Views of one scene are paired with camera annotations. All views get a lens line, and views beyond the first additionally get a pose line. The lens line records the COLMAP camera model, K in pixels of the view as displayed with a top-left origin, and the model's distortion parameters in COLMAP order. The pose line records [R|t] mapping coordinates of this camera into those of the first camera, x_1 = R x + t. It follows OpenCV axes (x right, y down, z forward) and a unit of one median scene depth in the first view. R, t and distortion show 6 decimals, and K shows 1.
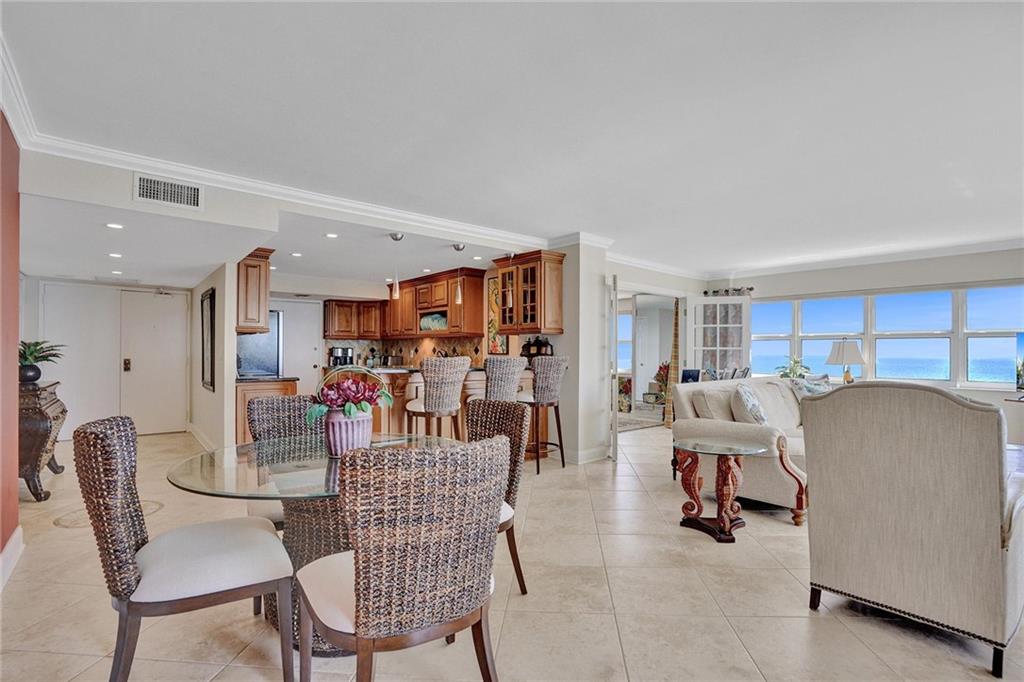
lens RADIAL K [[477.6, 0, 523.7], [0, 477.6, 349.7], [0, 0, 1]] dist [-0.045081, 0.000790]
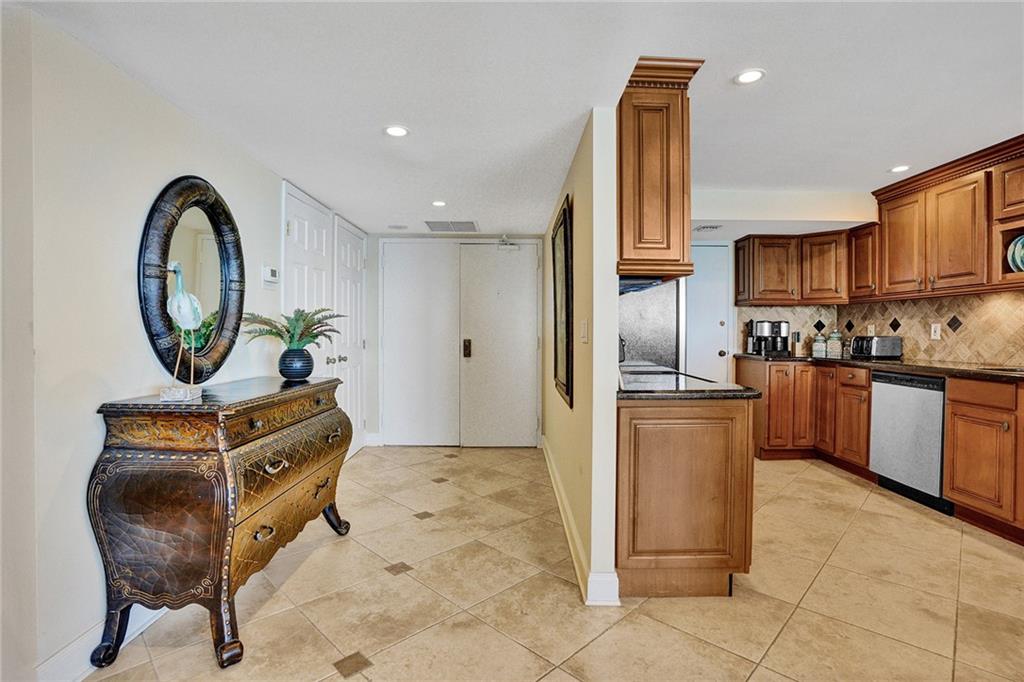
lens RADIAL K [[491.2, 0, 517.9], [0, 491.2, 335.5], [0, 0, 1]] dist [-0.068645, 0.029863]
pose [[0.763869, 0.001481, -0.645370, -0.302023], [0.005412, 0.999948, 0.008700, 0.007988], [0.645349, -0.010138, 0.763821, 0.462805]]
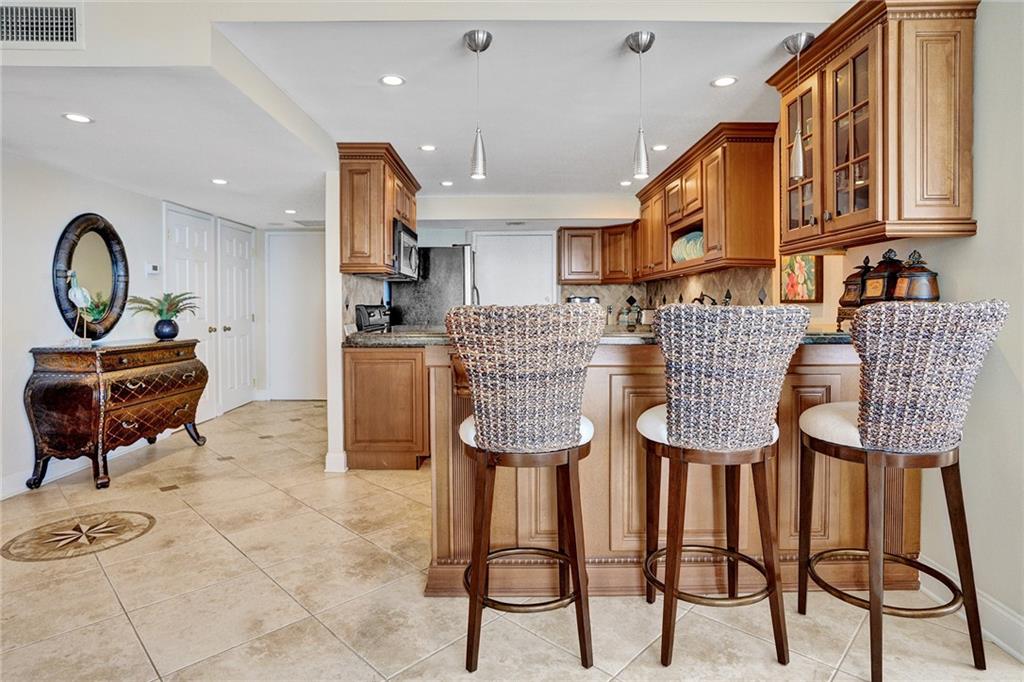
lens RADIAL K [[545.8, 0, 510.8], [0, 545.8, 316.2], [0, 0, 1]] dist [-0.047875, 0.028580]
pose [[0.762751, 0.003613, -0.646682, 0.061555], [0.010995, 0.999767, 0.018554, 0.009656], [0.646599, -0.021263, 0.762534, 0.416660]]
